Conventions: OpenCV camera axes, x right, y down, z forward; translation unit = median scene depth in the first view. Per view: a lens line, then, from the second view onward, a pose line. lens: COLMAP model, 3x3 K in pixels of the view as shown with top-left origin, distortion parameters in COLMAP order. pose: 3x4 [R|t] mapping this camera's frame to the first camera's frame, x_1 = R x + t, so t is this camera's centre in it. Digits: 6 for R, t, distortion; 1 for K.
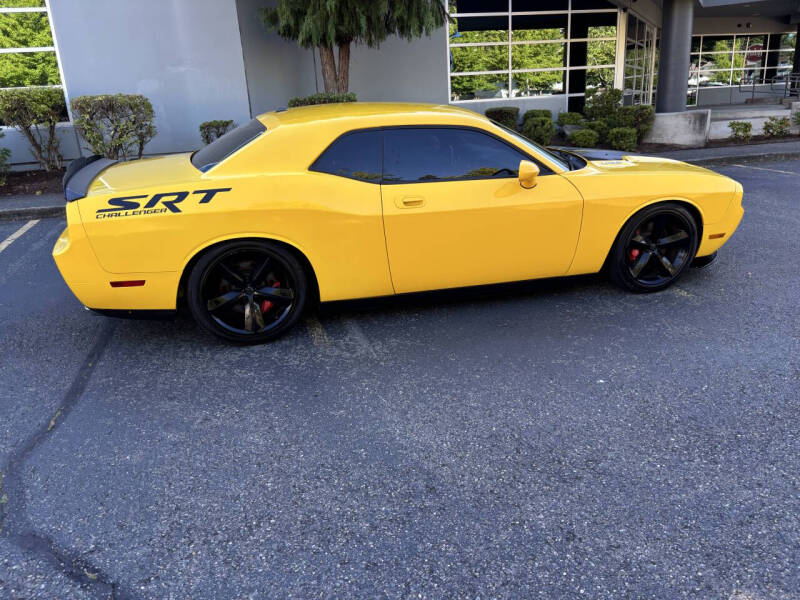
lens RADIAL K [[607.9, 0, 408.8], [0, 607.9, 310.4], [0, 0, 1]] dist [0.046050, -0.051798]
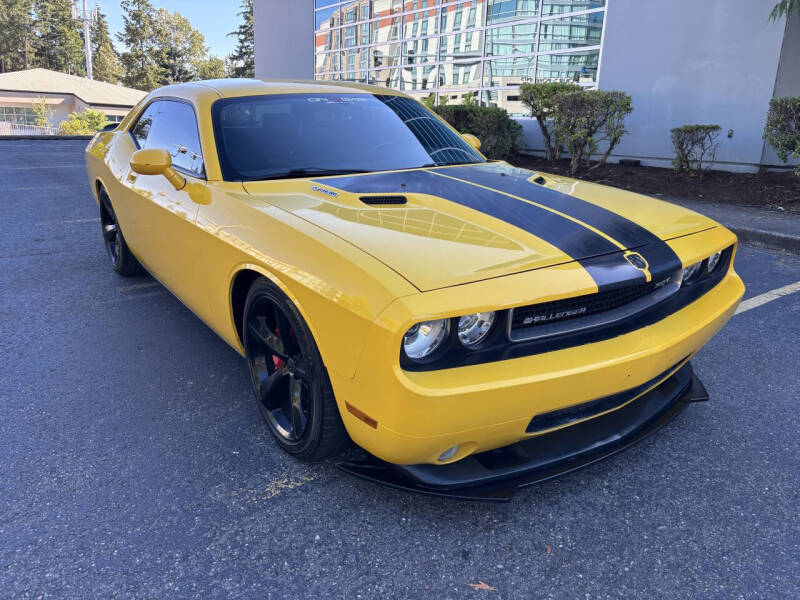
lens RADIAL K [[620.6, 0, 403.0], [0, 620.6, 297.5], [0, 0, 1]] dist [0.044958, -0.057725]
pose [[0.309243, 0.314443, -0.897493, 0.991511], [-0.351847, 0.914615, 0.199208, -0.328177], [0.883500, 0.254176, 0.393474, 0.987389]]
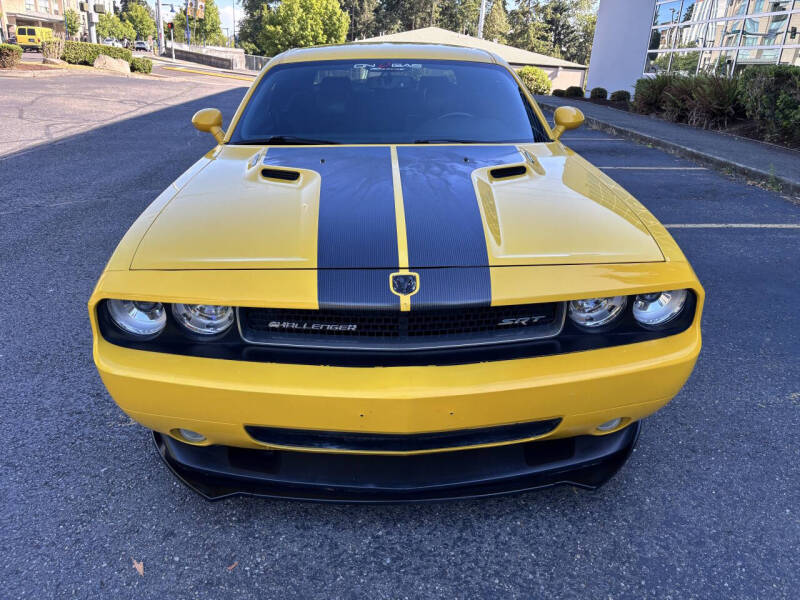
lens RADIAL K [[620.6, 0, 403.0], [0, 620.6, 297.5], [0, 0, 1]] dist [0.044958, -0.057725]
pose [[-0.265613, 0.376082, -0.887700, 0.952435], [-0.341771, 0.824243, 0.451461, -0.496690], [0.901467, 0.423304, -0.090395, 1.385339]]
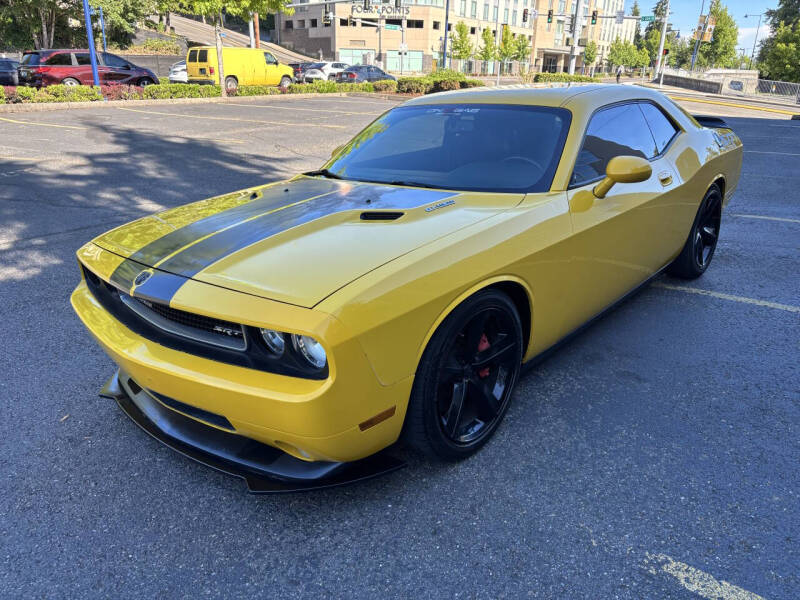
lens RADIAL K [[628.1, 0, 400.0], [0, 628.1, 300.0], [0, 0, 1]] dist [-0.002353, -0.003828]
pose [[-0.866142, 0.215458, -0.450973, 0.645204], [-0.123035, 0.782627, 0.610211, -0.688831], [0.484418, 0.584015, -0.651357, 1.852569]]
